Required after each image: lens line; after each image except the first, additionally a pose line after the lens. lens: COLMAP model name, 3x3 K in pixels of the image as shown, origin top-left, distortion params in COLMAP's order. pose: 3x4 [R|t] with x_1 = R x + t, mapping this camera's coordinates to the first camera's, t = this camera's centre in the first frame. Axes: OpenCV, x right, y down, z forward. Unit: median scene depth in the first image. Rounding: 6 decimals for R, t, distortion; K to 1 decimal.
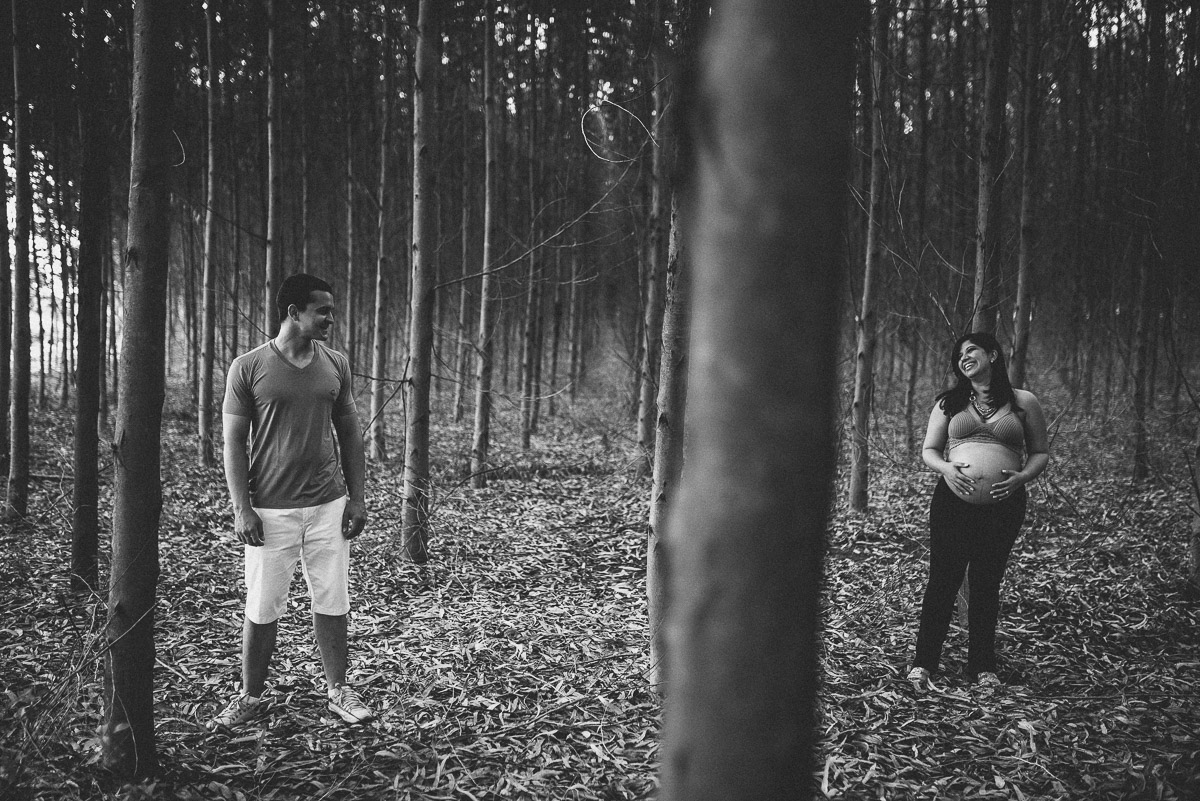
lens RADIAL K [[1130.7, 0, 600.0], [0, 1130.7, 400.5], [0, 0, 1]] dist [-0.069438, 0.095229]
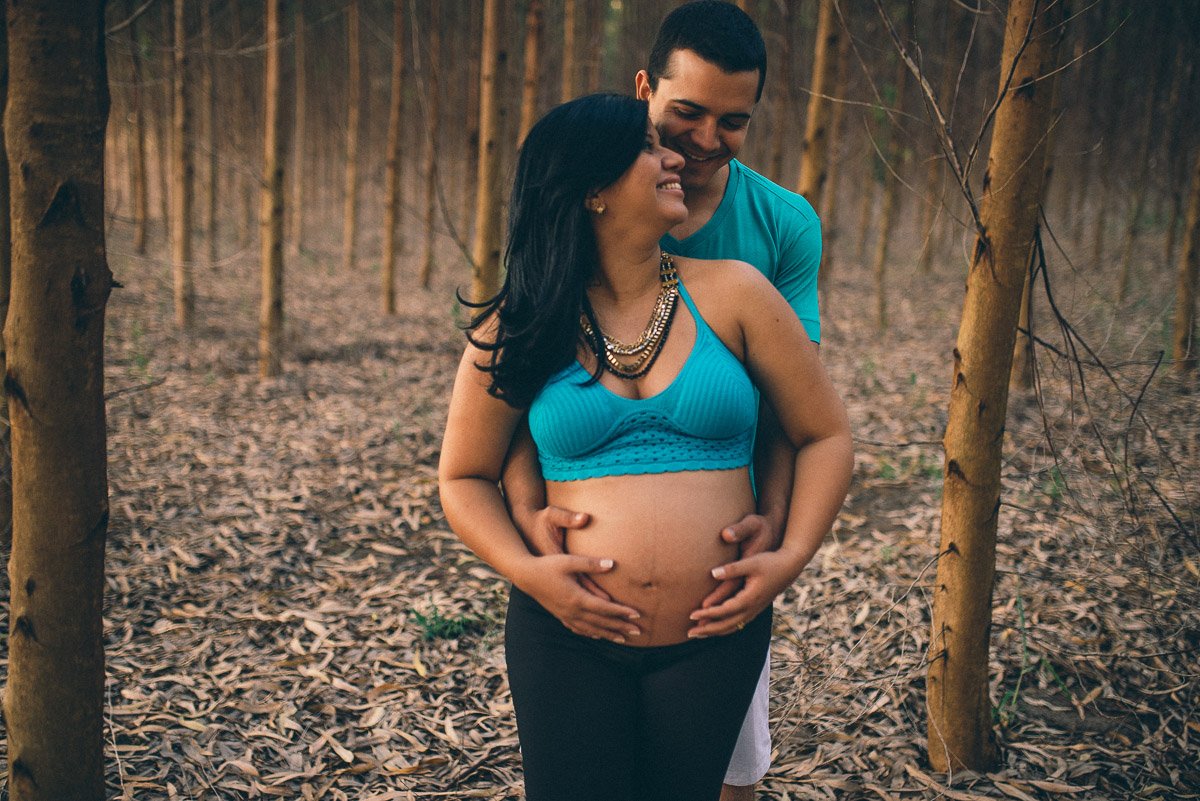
lens RADIAL K [[1130.7, 0, 600.0], [0, 1130.7, 400.5], [0, 0, 1]] dist [-0.069438, 0.095229]
pose [[0.999811, 0.011283, 0.015859, 0.140527], [-0.013389, 0.990111, 0.139648, -0.016418], [-0.014126, -0.139833, 0.990074, 0.453568]]
